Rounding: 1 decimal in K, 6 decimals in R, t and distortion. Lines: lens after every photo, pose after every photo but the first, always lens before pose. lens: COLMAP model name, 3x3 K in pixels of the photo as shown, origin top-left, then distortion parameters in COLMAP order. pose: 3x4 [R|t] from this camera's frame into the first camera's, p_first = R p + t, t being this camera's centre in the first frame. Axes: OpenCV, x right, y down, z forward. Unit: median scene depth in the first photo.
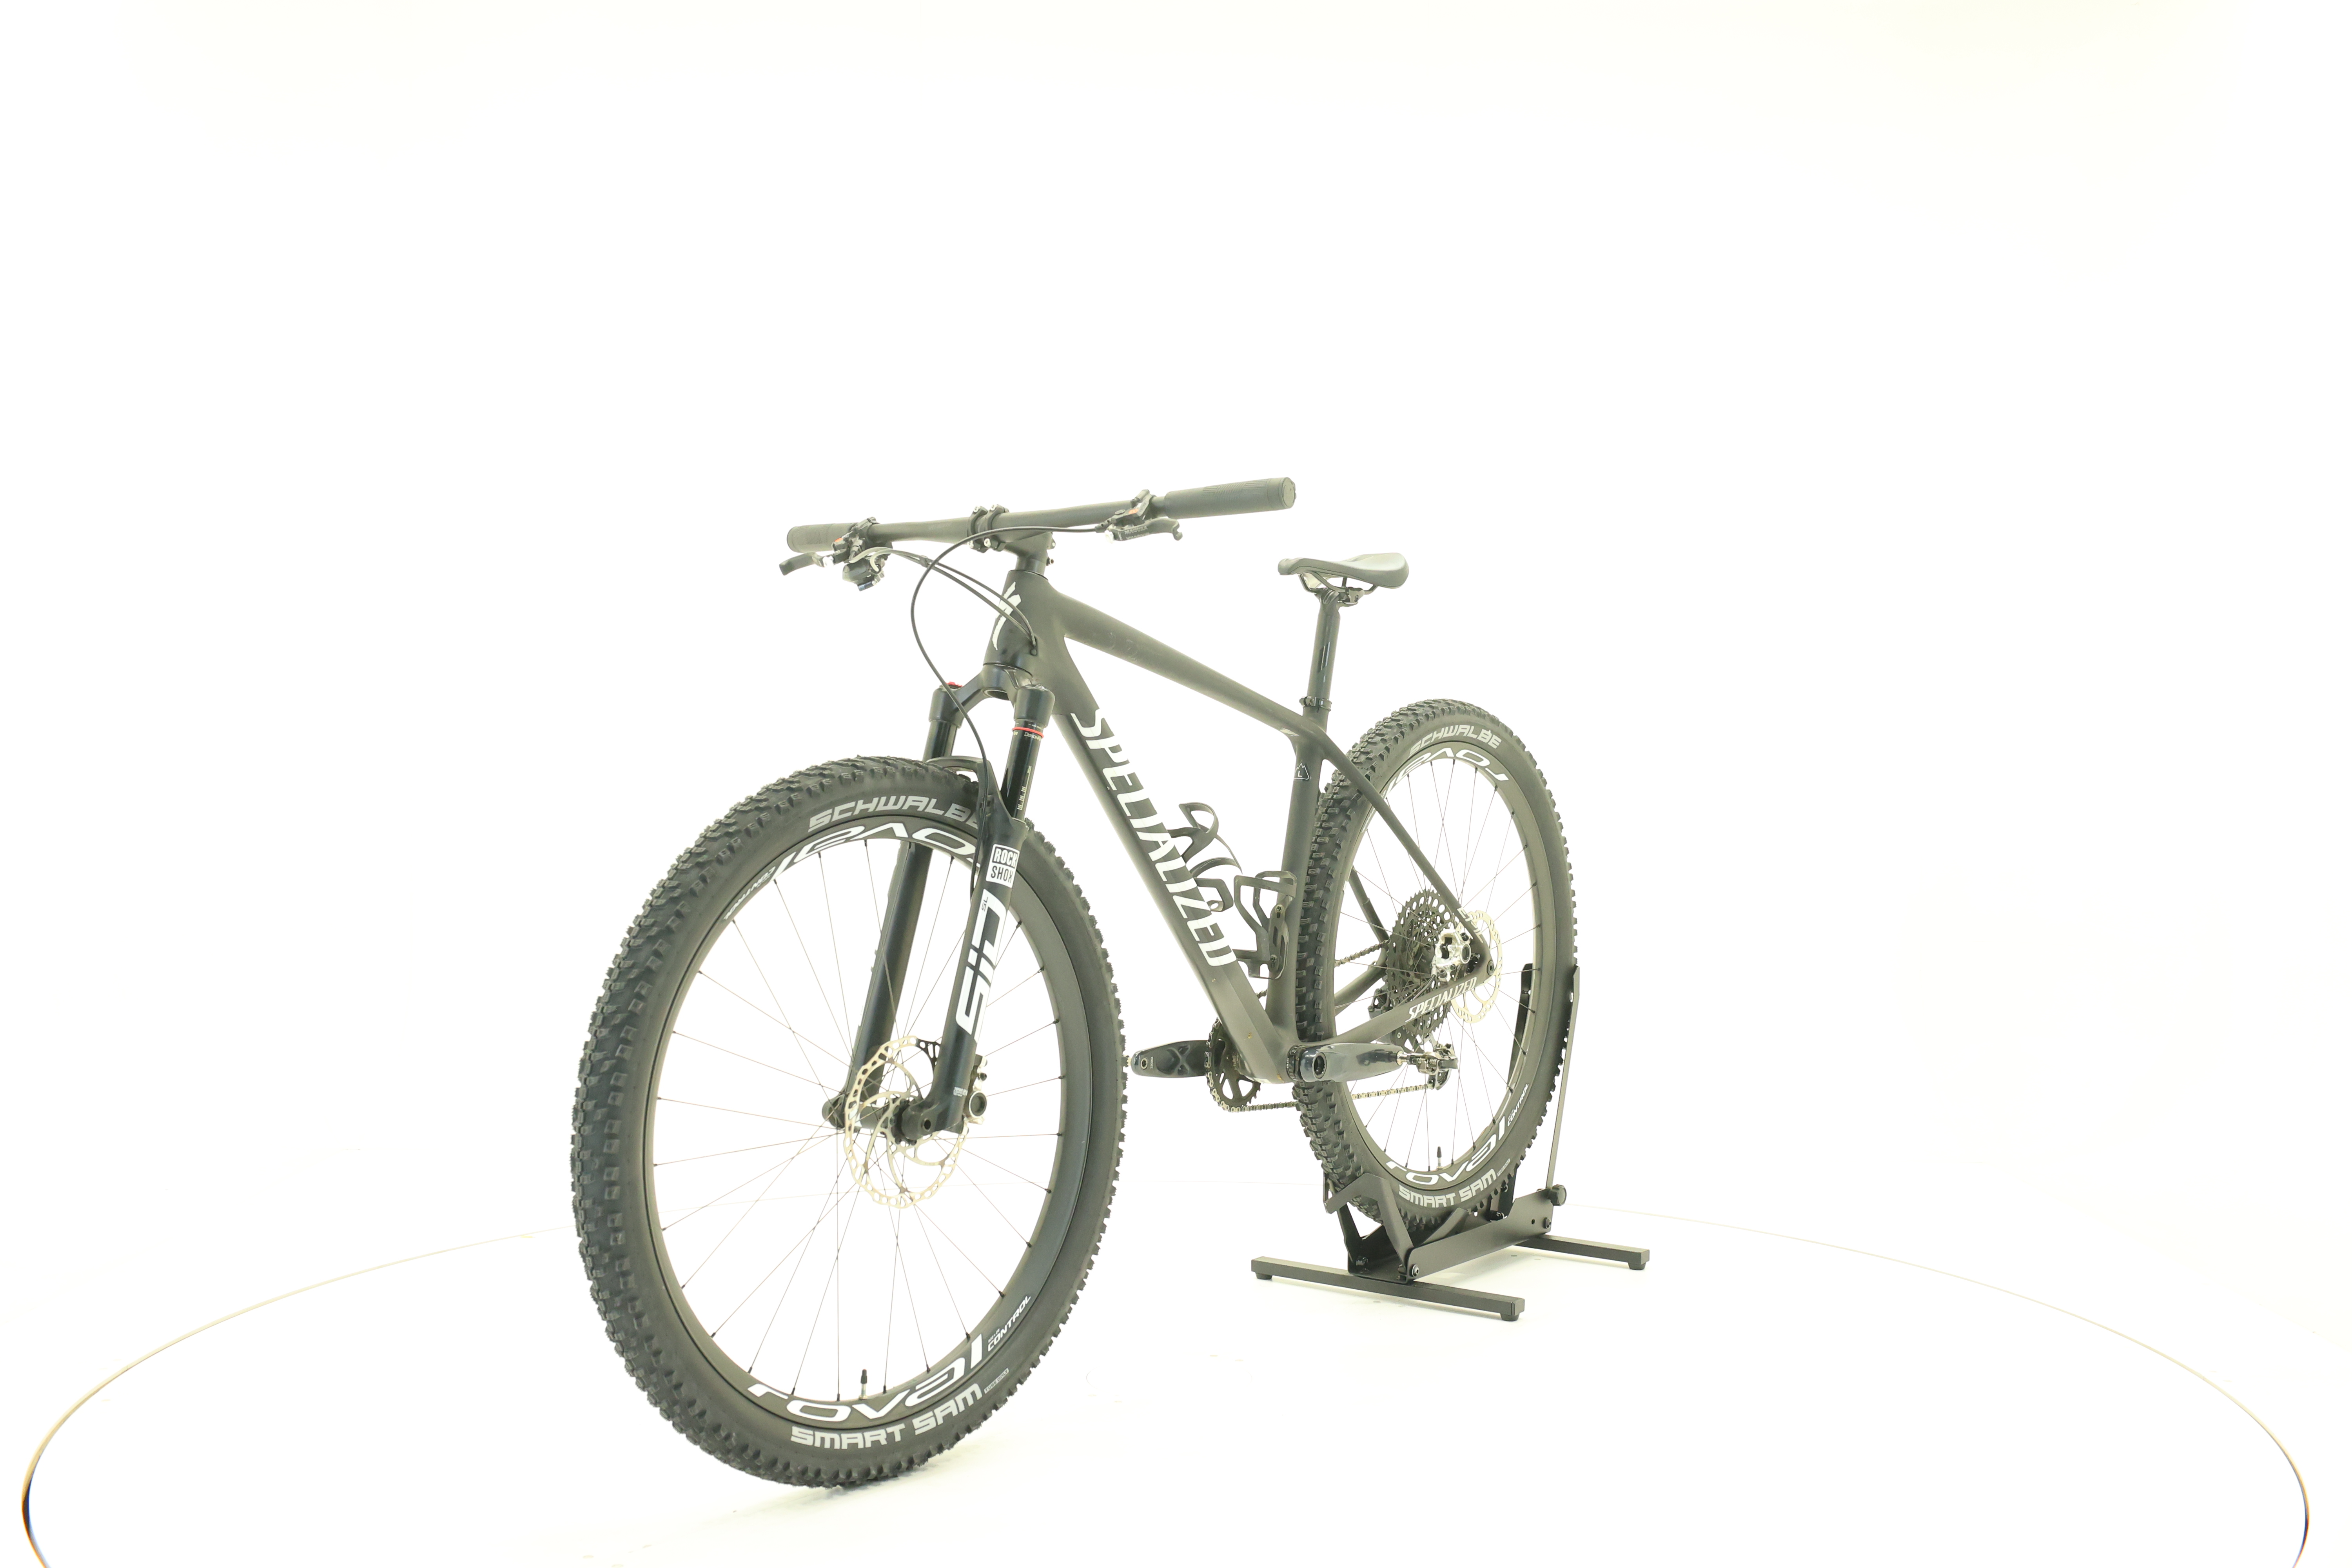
lens RADIAL K [[2461.9, 0, 1176.0], [0, 2461.9, 784.0], [0, 0, 1]] dist [-0.011269, 0.006954]
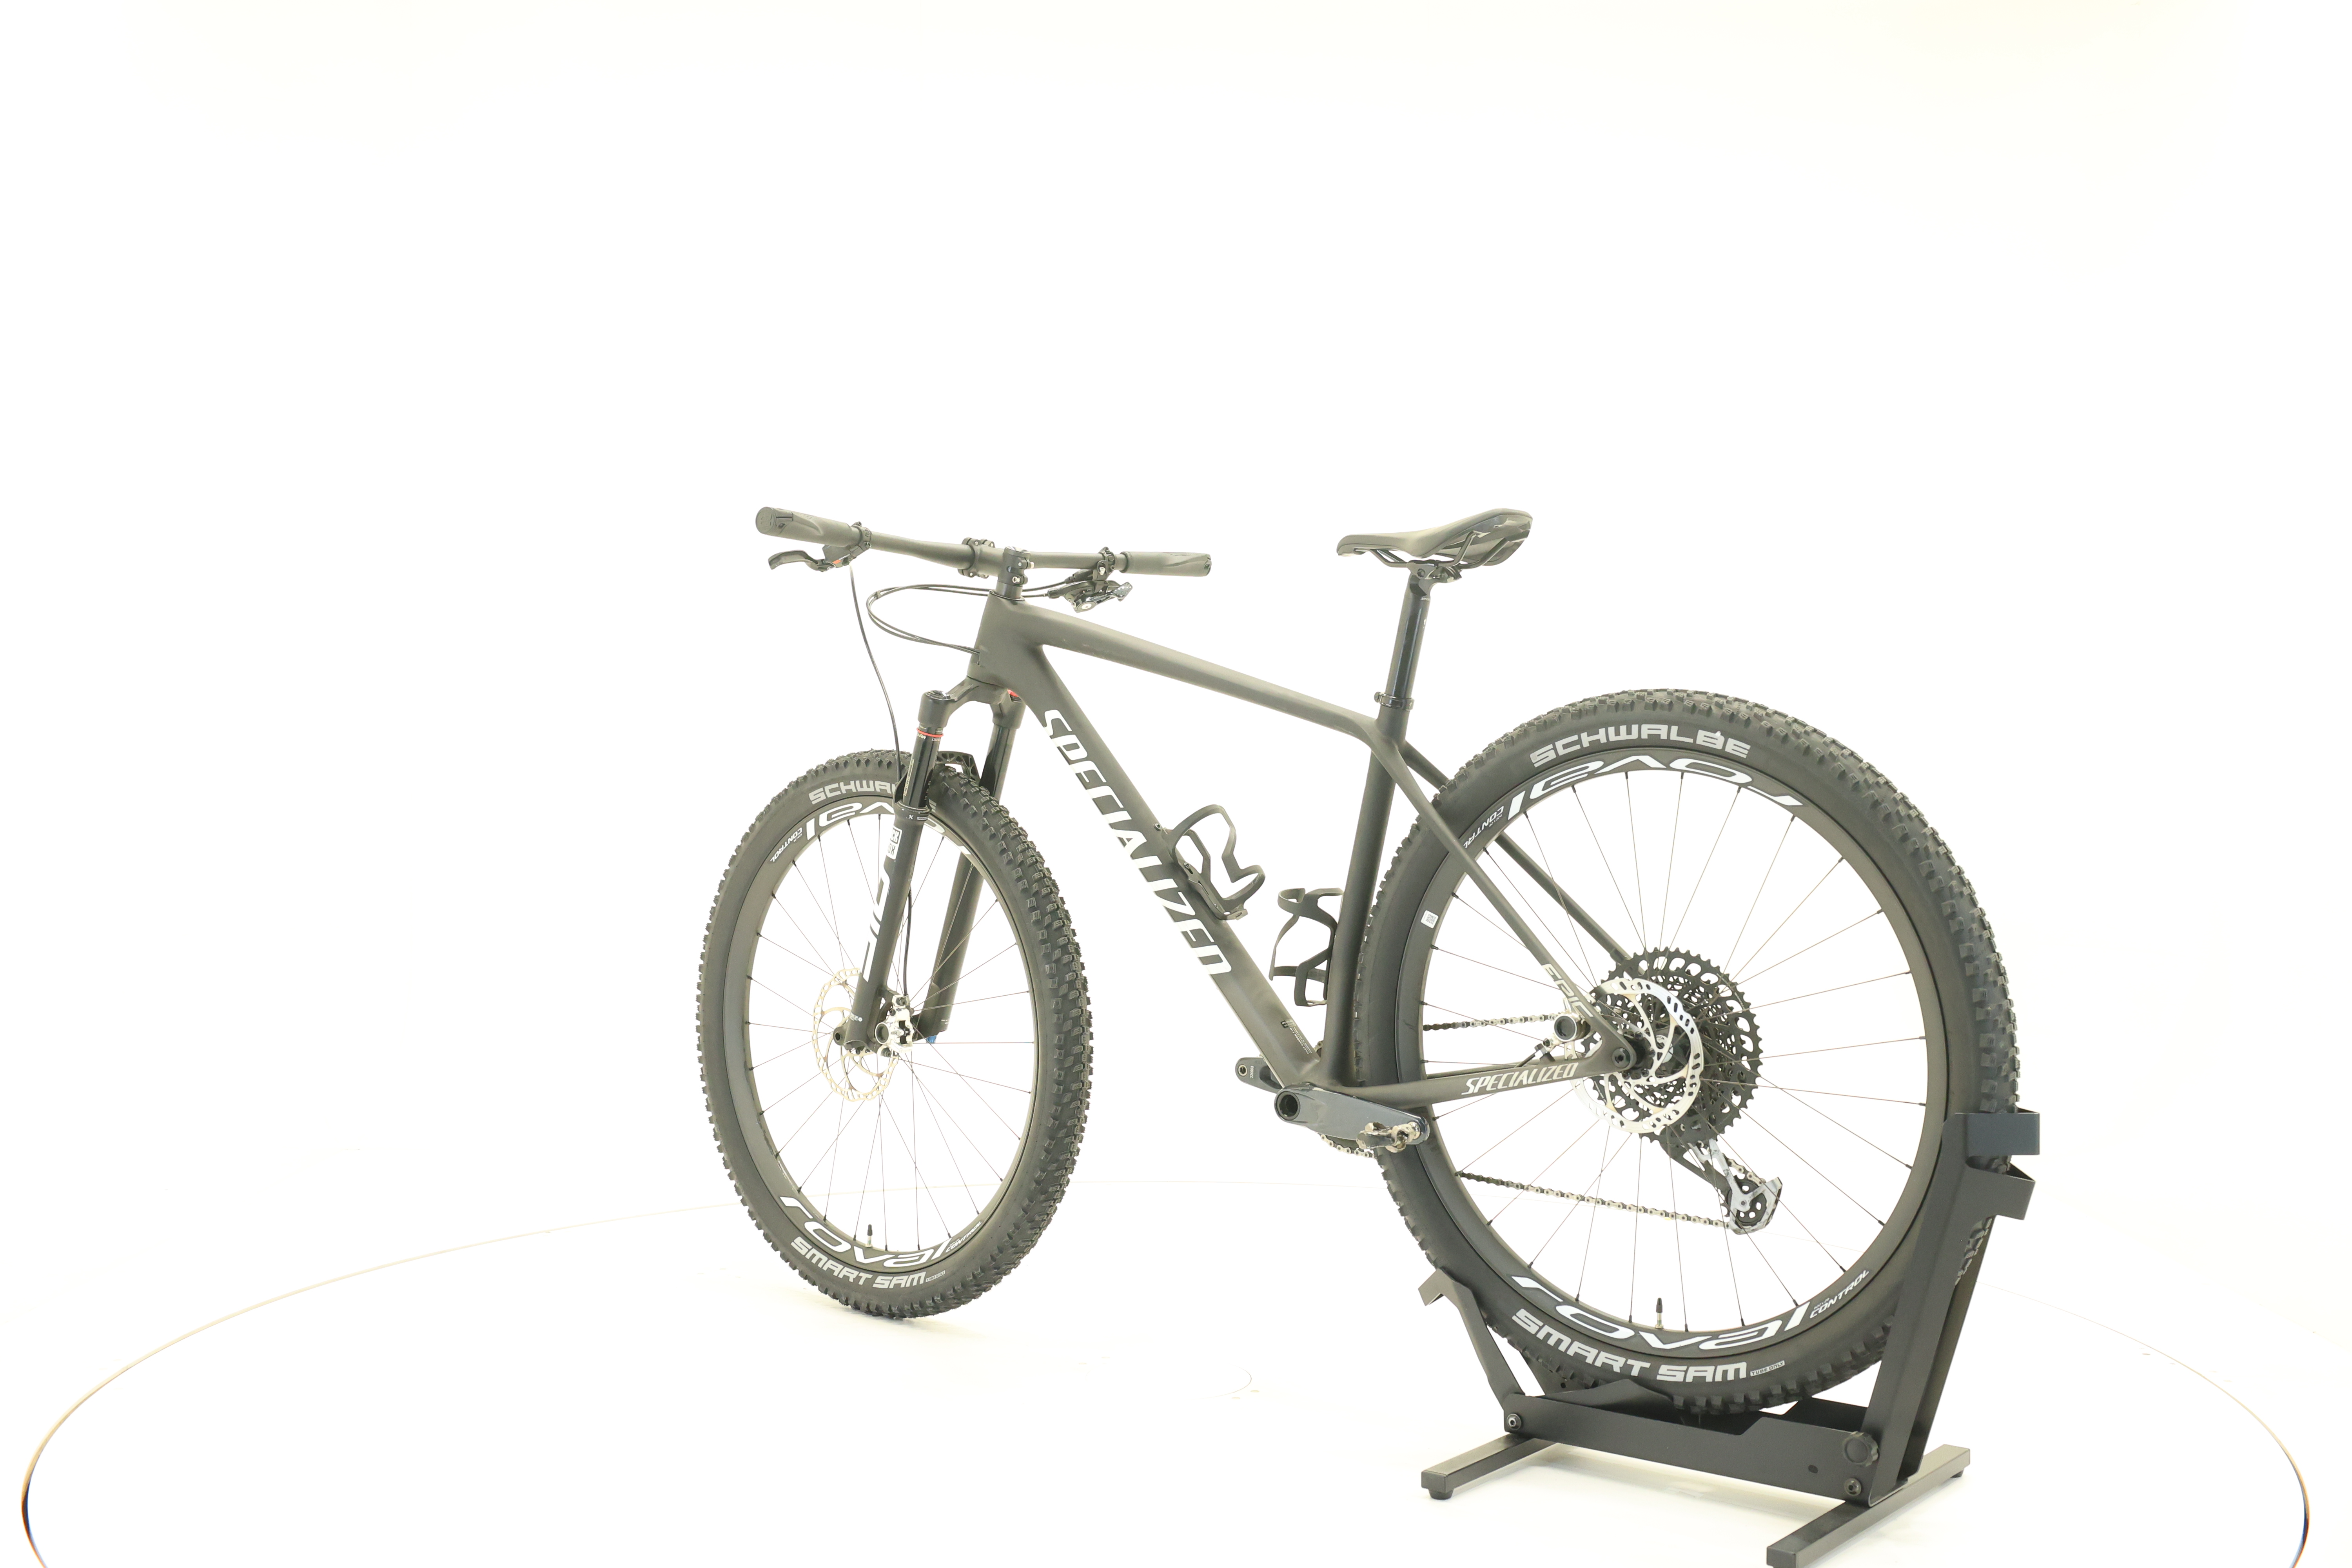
lens RADIAL K [[2461.9, 0, 1176.0], [0, 2461.9, 784.0], [0, 0, 1]] dist [-0.011269, 0.006954]
pose [[-0.036603, 0.014585, -0.999223, 1.062568], [-0.029891, 0.999430, 0.015683, -0.016697], [0.998883, 0.030441, -0.036146, 1.105237]]
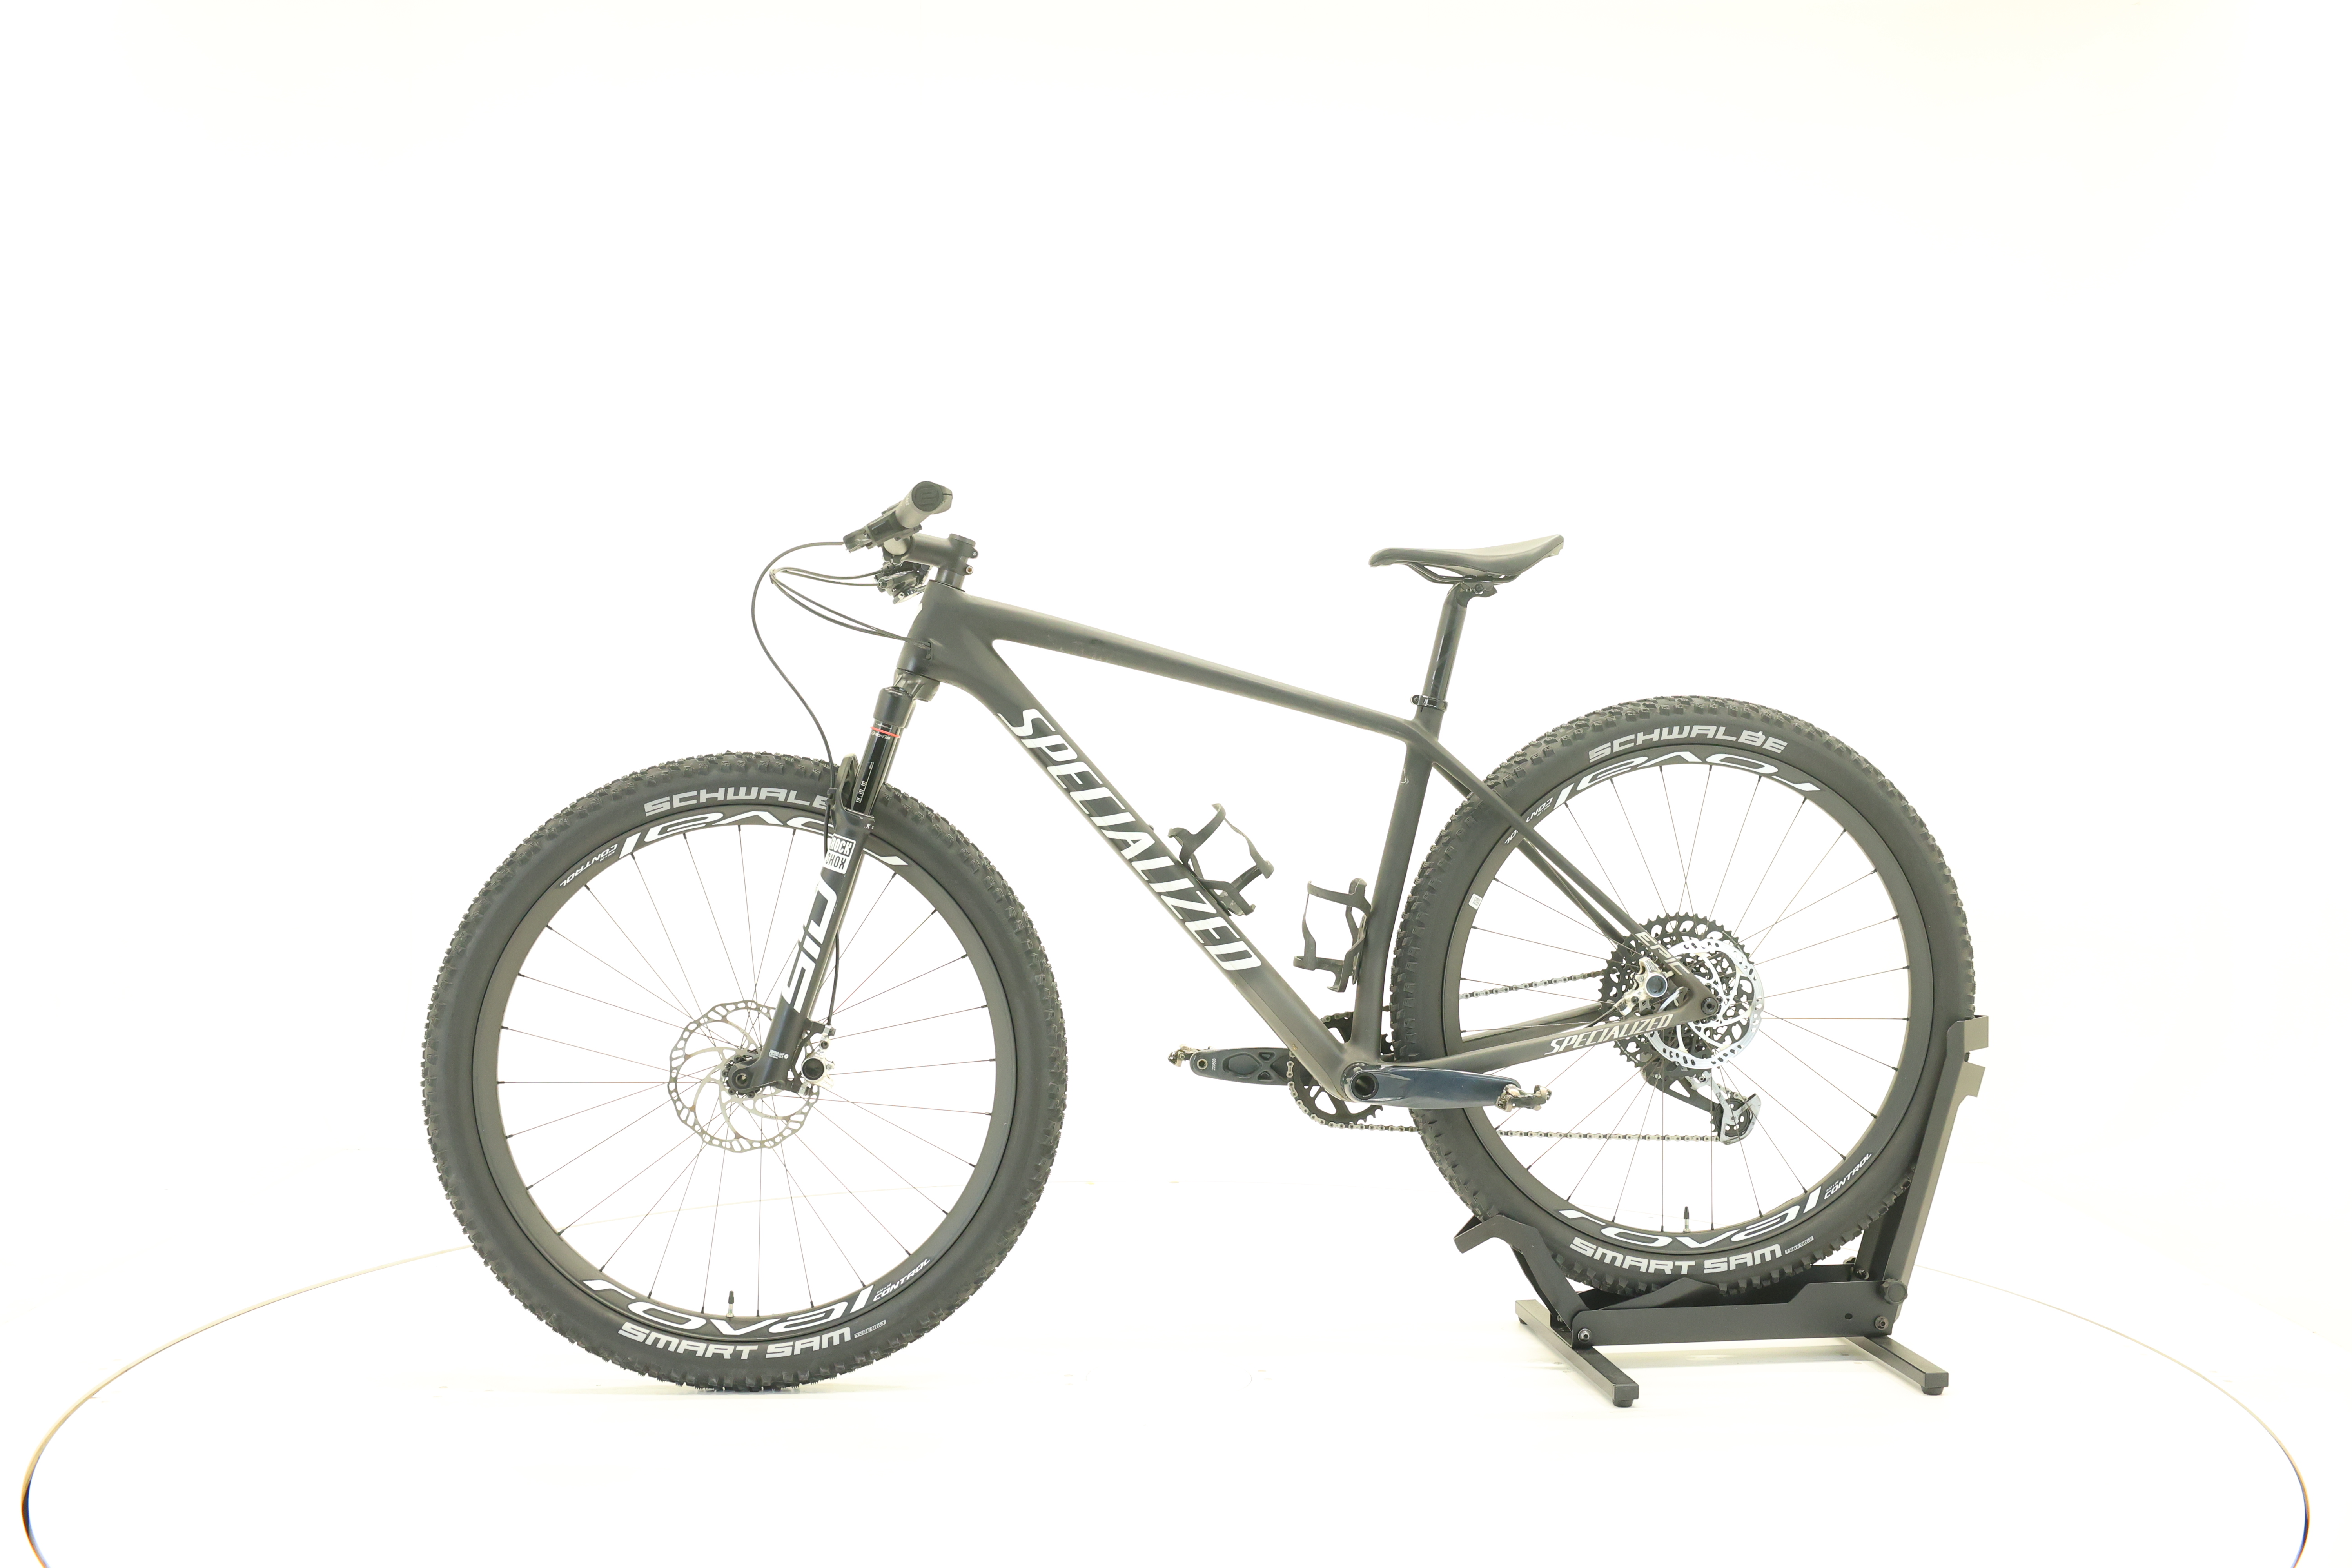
lens RADIAL K [[2461.9, 0, 1176.0], [0, 2461.9, 784.0], [0, 0, 1]] dist [-0.011269, 0.006954]
pose [[0.696944, 0.017141, -0.716921, 0.762544], [-0.017933, 0.999818, 0.006472, -0.006861], [0.716901, 0.008346, 0.697125, 0.324745]]
